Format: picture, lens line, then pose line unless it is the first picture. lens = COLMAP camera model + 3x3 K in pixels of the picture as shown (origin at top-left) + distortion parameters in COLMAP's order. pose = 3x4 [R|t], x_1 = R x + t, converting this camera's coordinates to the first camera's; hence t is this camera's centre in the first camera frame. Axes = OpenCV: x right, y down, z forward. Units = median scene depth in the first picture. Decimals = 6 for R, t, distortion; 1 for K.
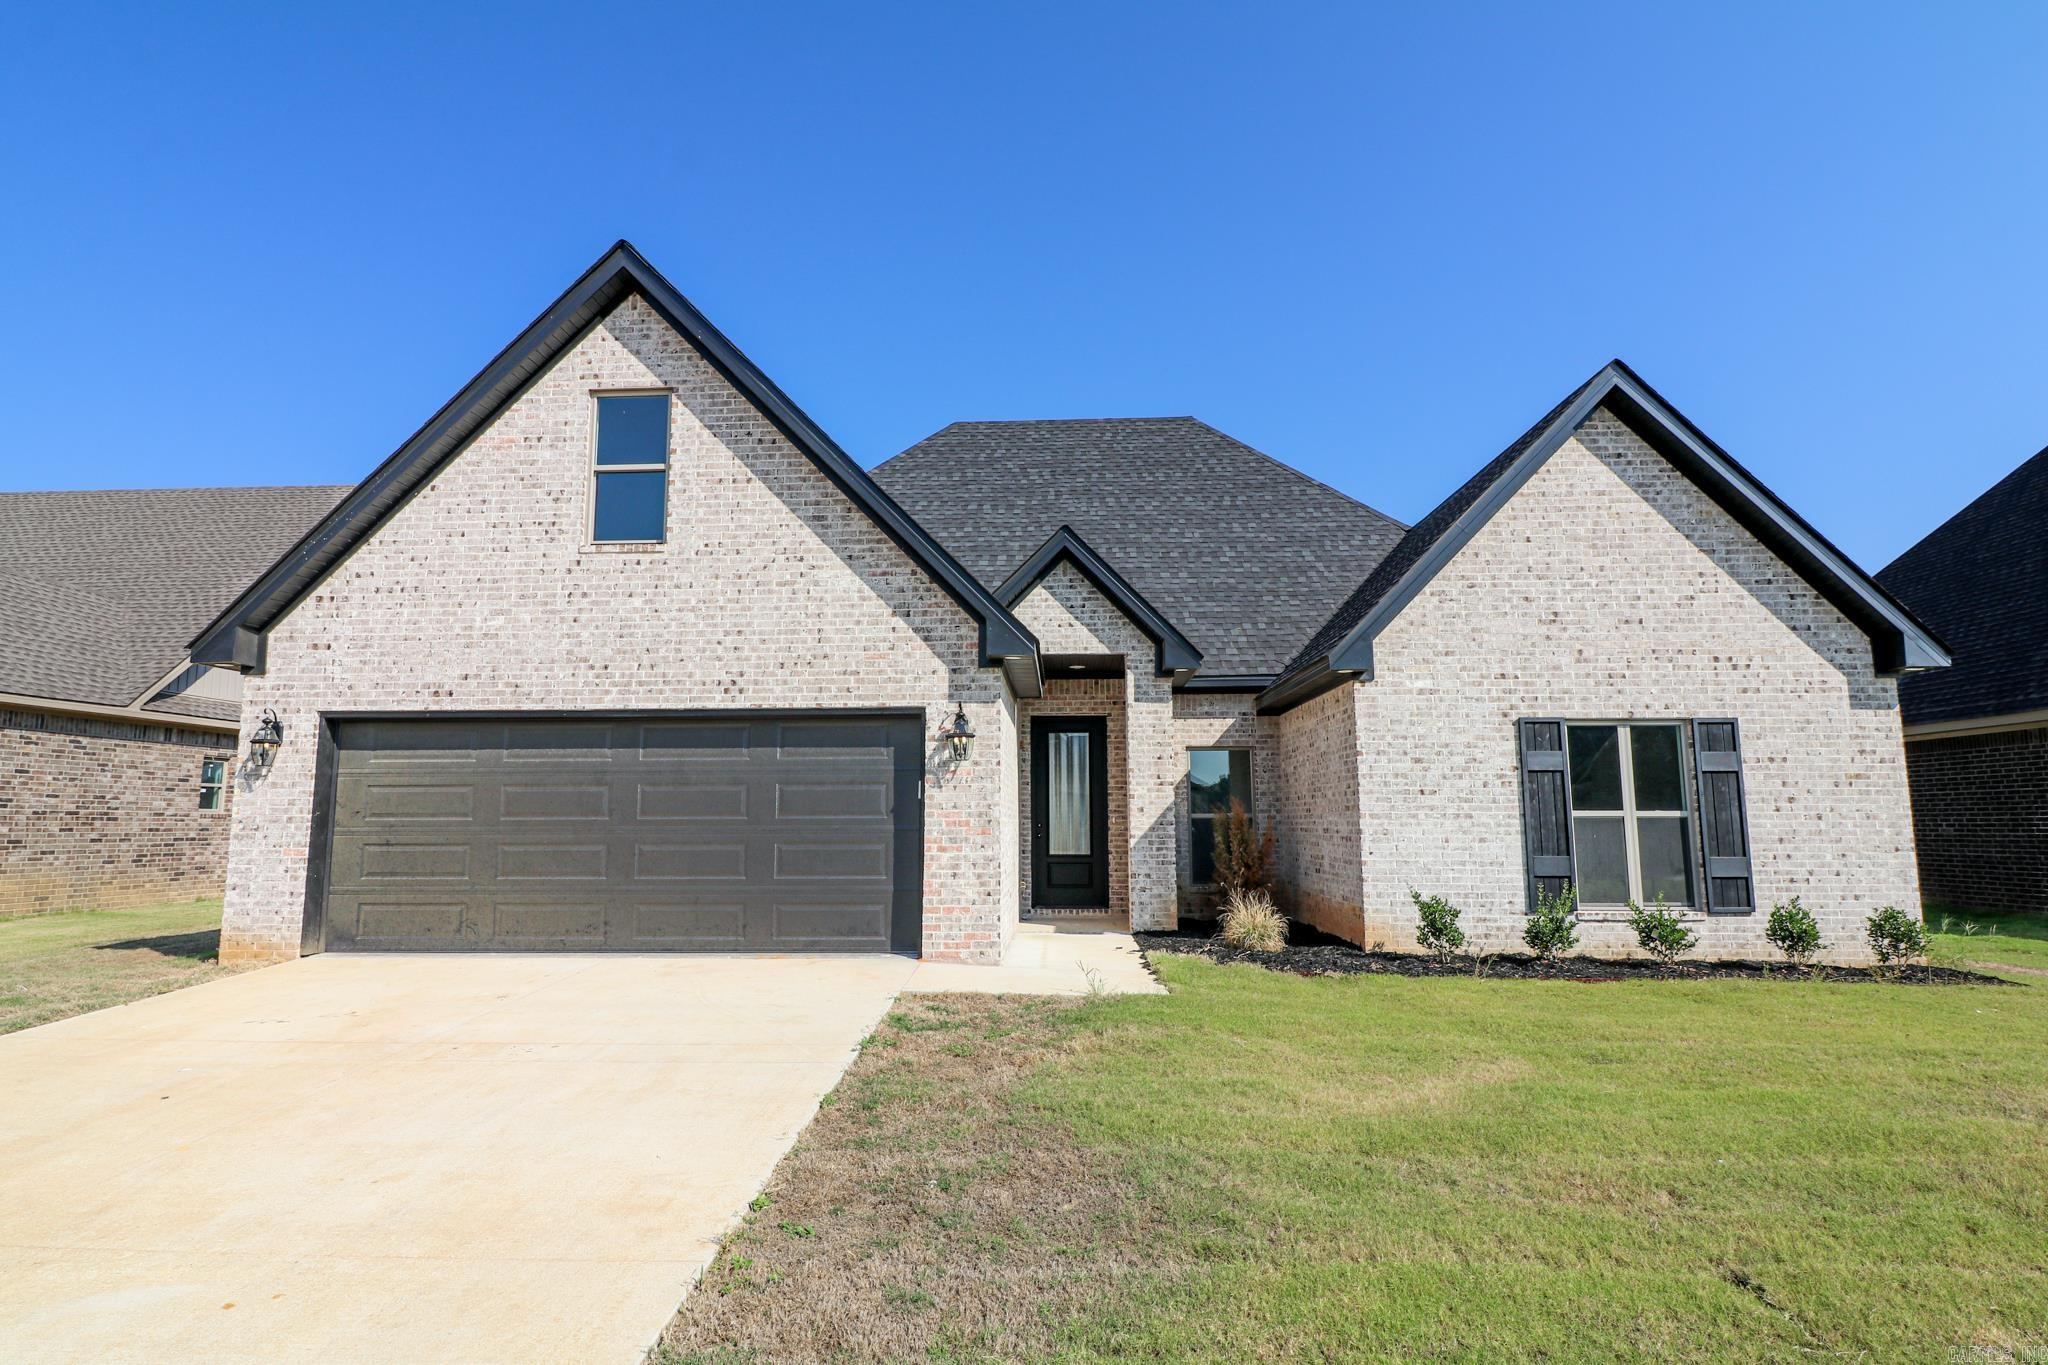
lens RADIAL K [[1114.2, 0, 1013.4], [0, 1114.2, 668.4], [0, 0, 1]] dist [0.003782, -0.011489]
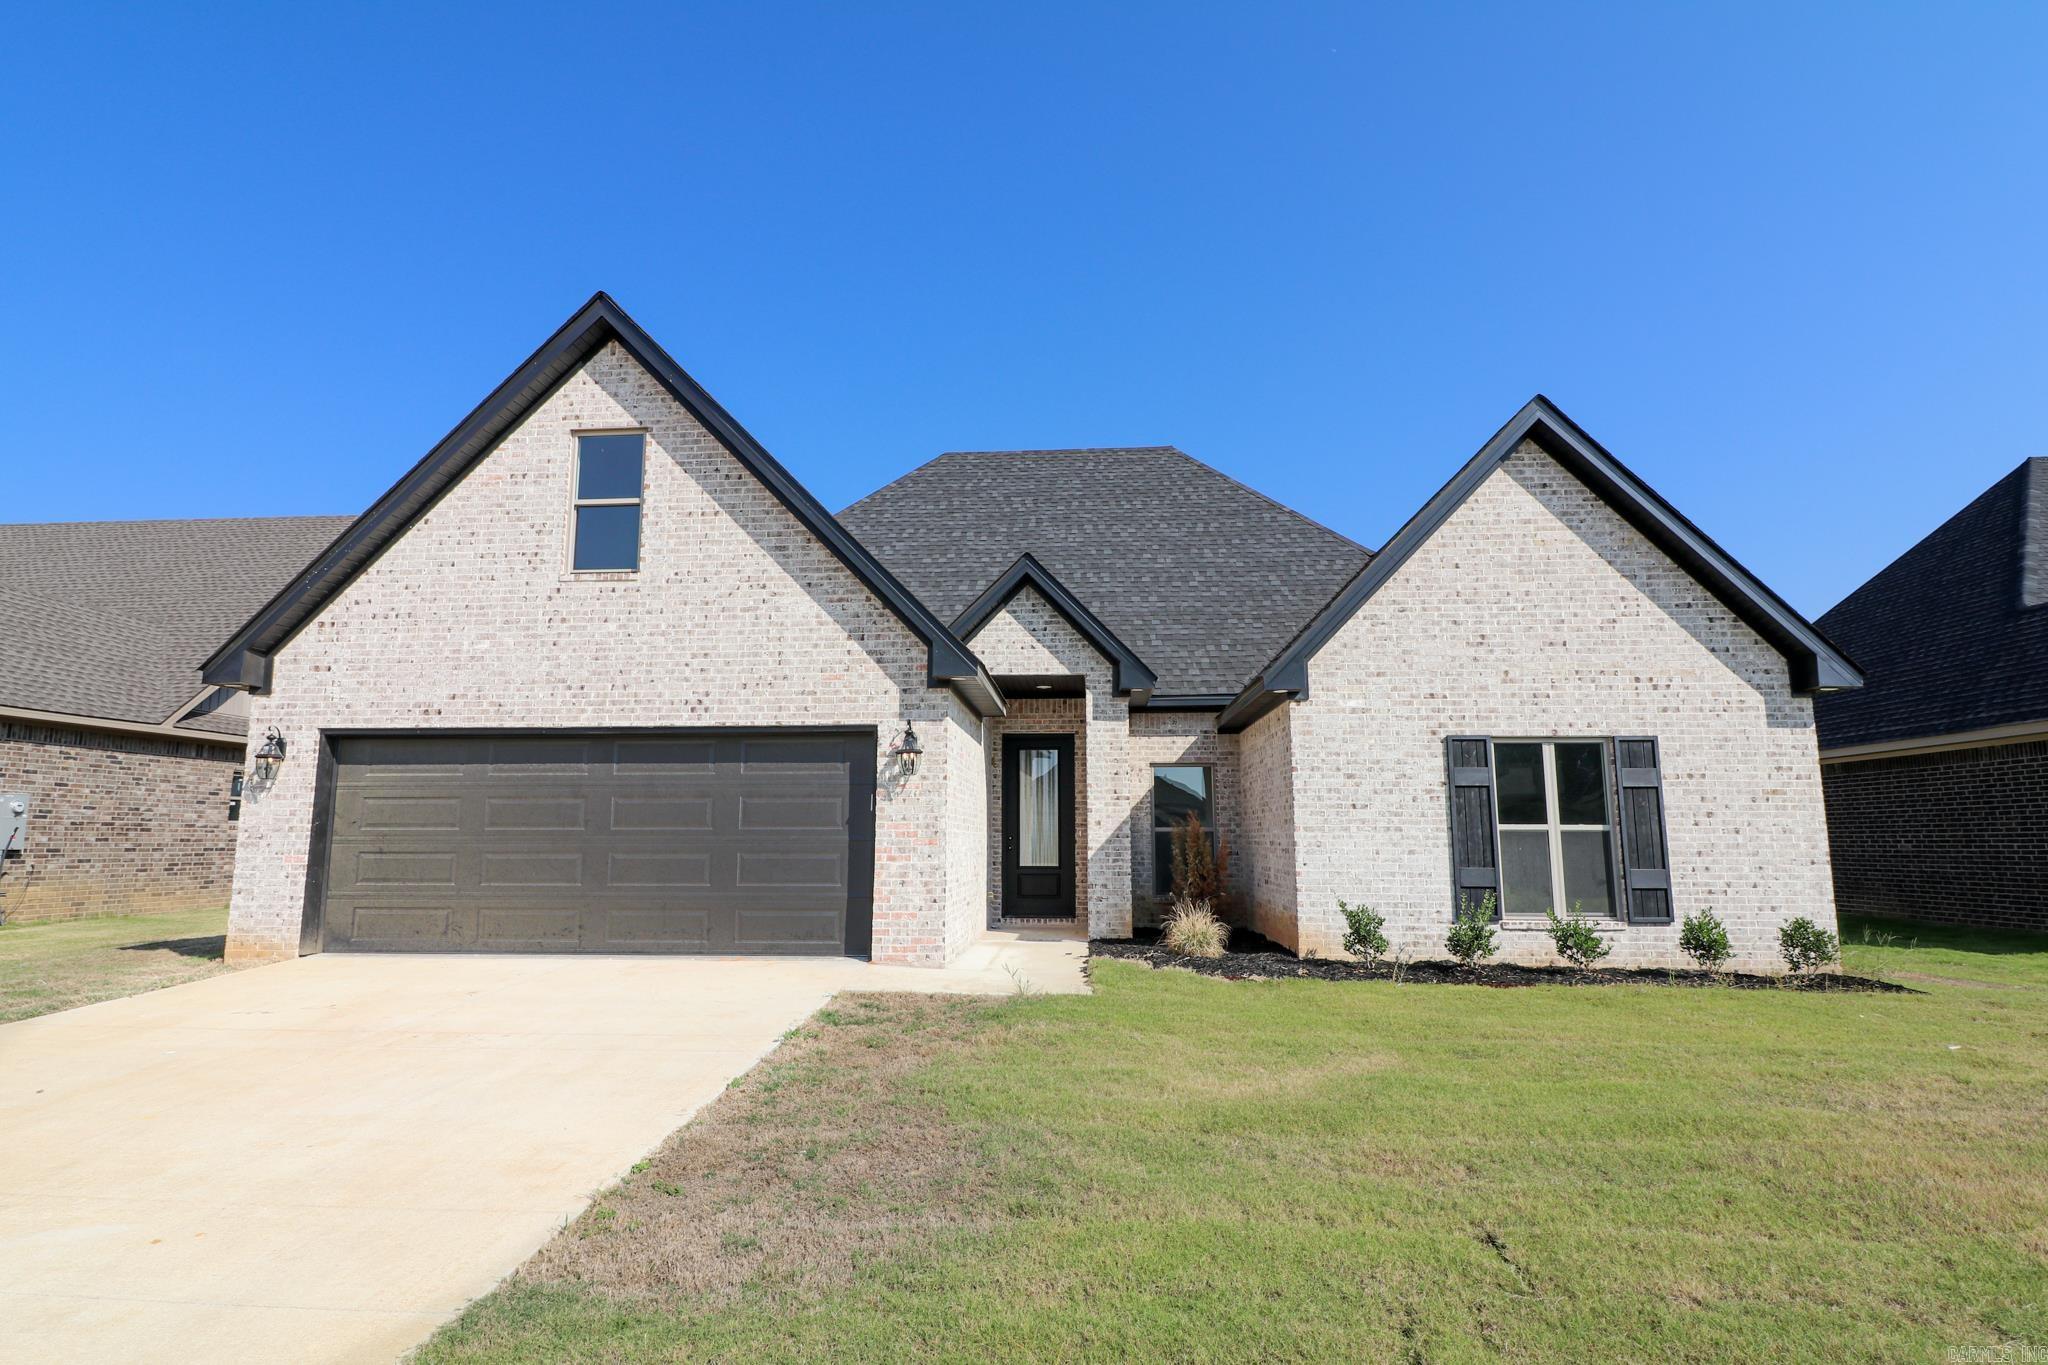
lens RADIAL K [[1092.0, 0, 1013.5], [0, 1092.0, 670.2], [0, 0, 1]] dist [0.003779, -0.011997]
pose [[0.999703, -0.000586, -0.024362, 0.072053], [0.000193, 0.999870, -0.016131, -0.000791], [0.024368, 0.016122, 0.999573, -0.040131]]
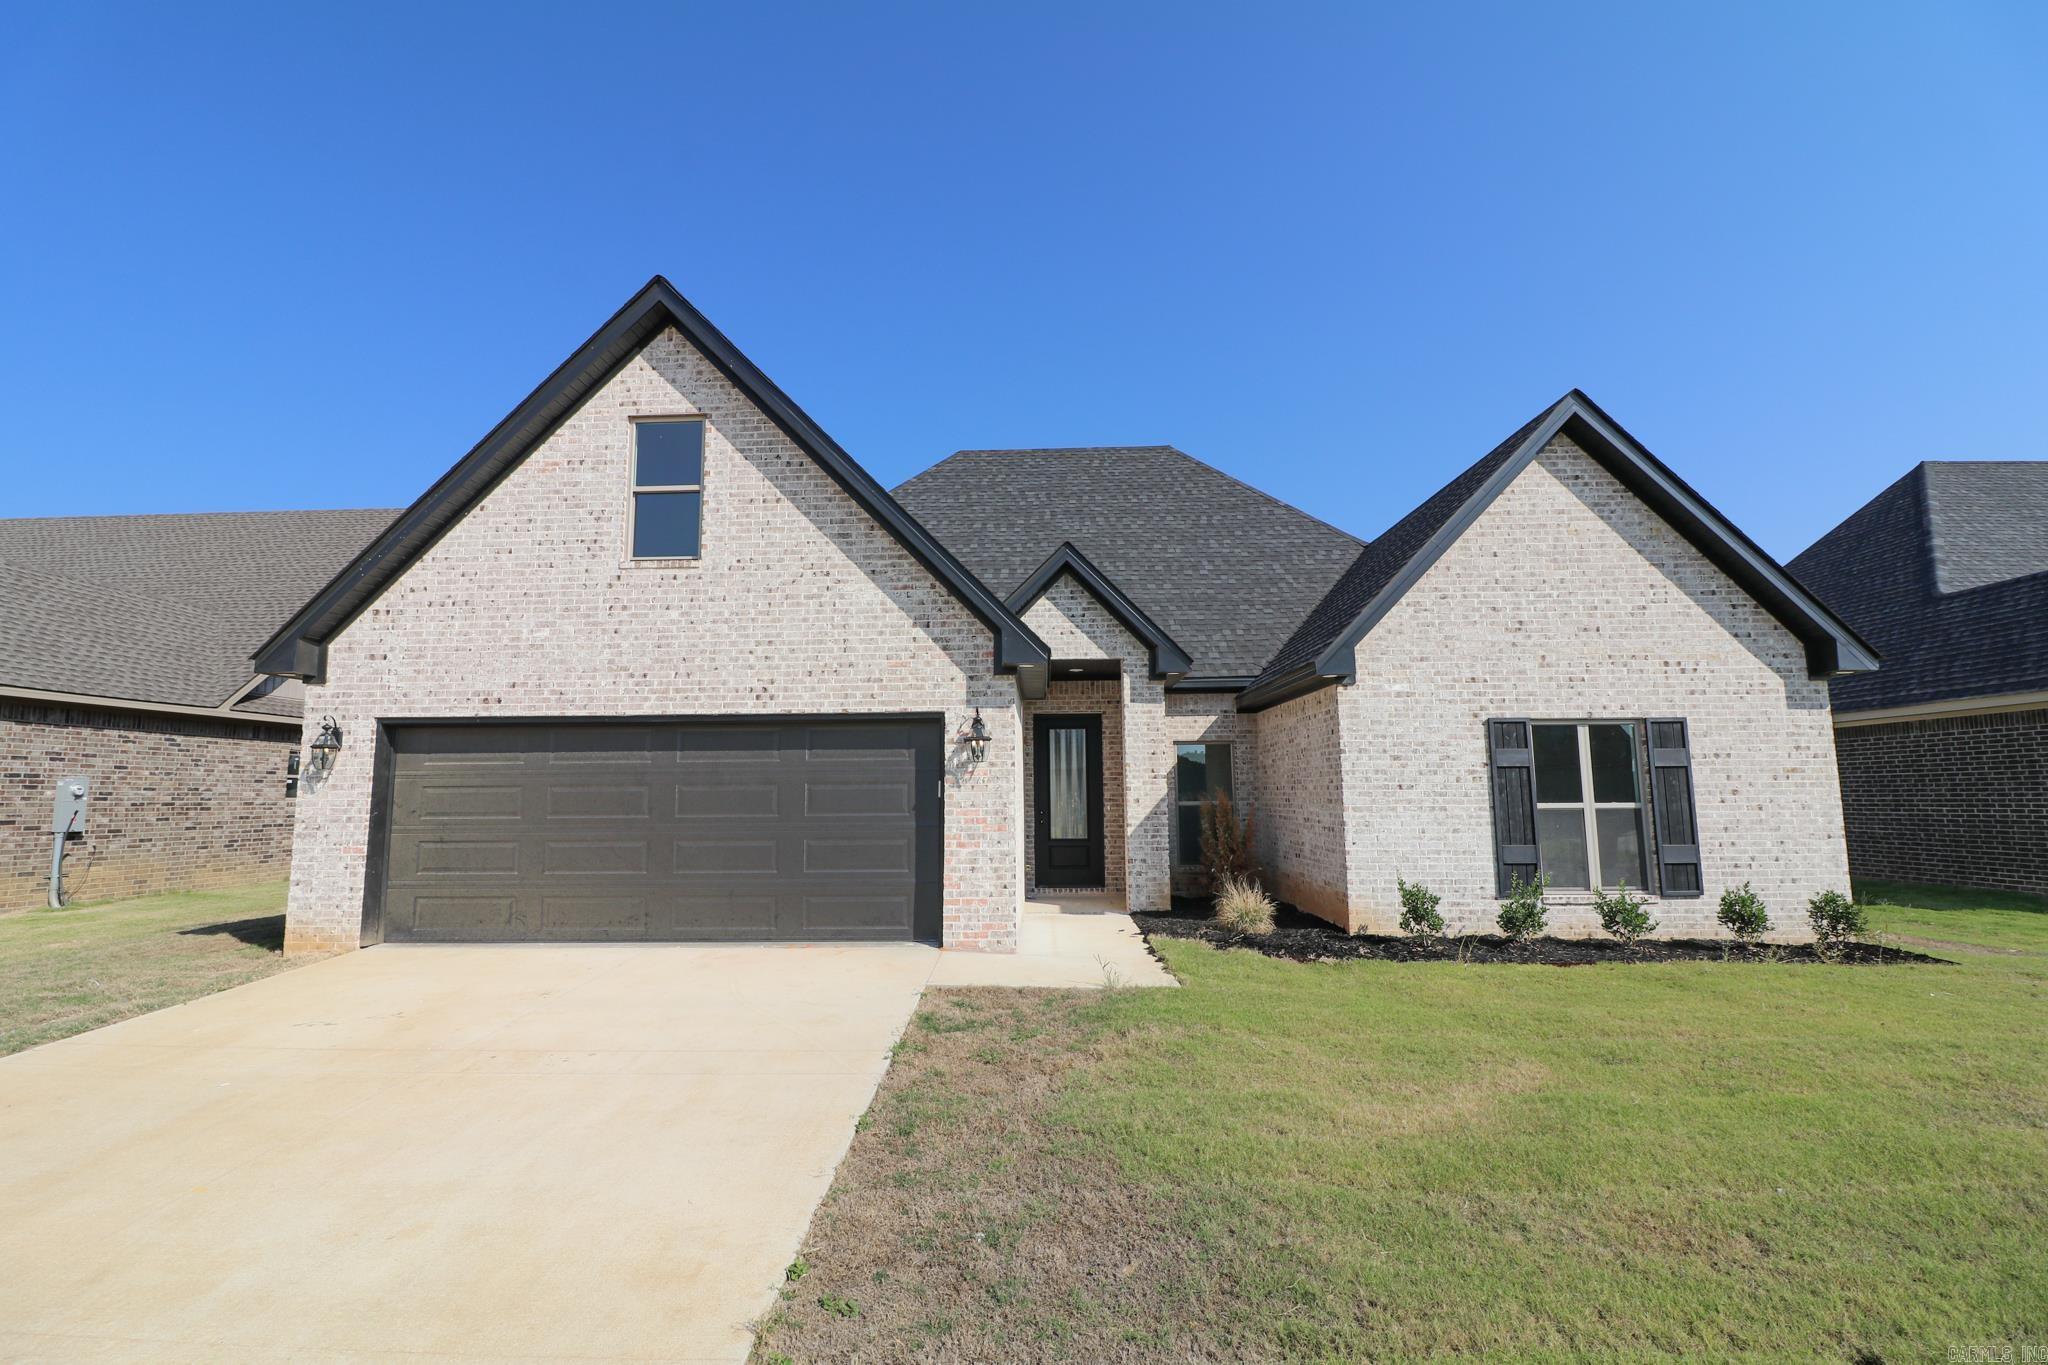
lens RADIAL K [[941.1, 0, 1013.6], [0, 941.1, 670.4], [0, 0, 1]] dist [-0.000751, -0.013174]
pose [[0.999906, -0.003487, 0.013276, -0.022984], [0.003387, 0.999966, 0.007525, -0.011076], [-0.013302, -0.007479, 0.999884, 0.089326]]
